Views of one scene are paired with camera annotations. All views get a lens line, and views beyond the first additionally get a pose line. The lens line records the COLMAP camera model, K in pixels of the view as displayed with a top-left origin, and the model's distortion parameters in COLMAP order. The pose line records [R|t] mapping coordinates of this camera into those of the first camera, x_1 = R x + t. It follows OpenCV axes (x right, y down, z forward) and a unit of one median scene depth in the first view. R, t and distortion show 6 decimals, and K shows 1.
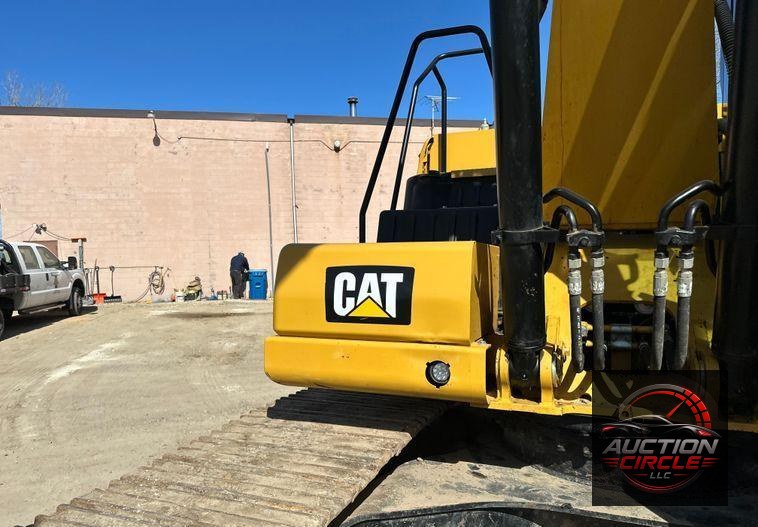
lens RADIAL K [[574.5, 0, 379.3], [0, 574.5, 274.2], [0, 0, 1]] dist [0.042778, -0.007101]
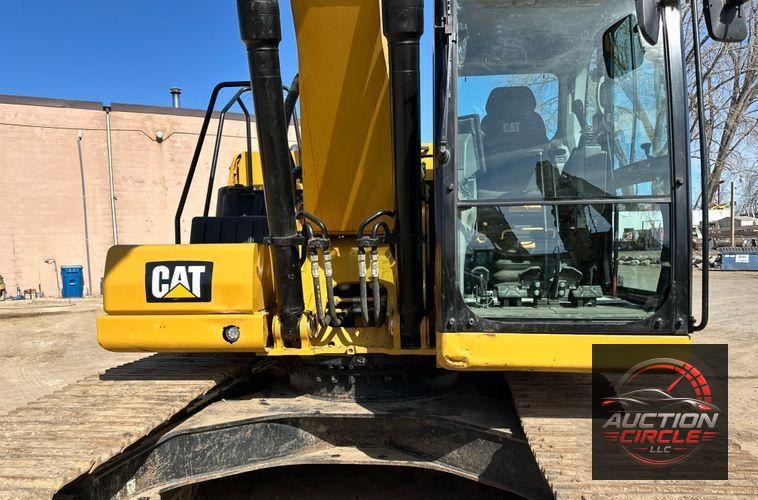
lens RADIAL K [[570.2, 0, 394.9], [0, 570.2, 276.9], [0, 0, 1]] dist [0.073937, -0.137380]
pose [[0.952997, -0.024903, 0.301953, 0.055012], [0.019329, 0.999583, 0.021432, 0.003571], [-0.302361, -0.014588, 0.953082, -0.455683]]
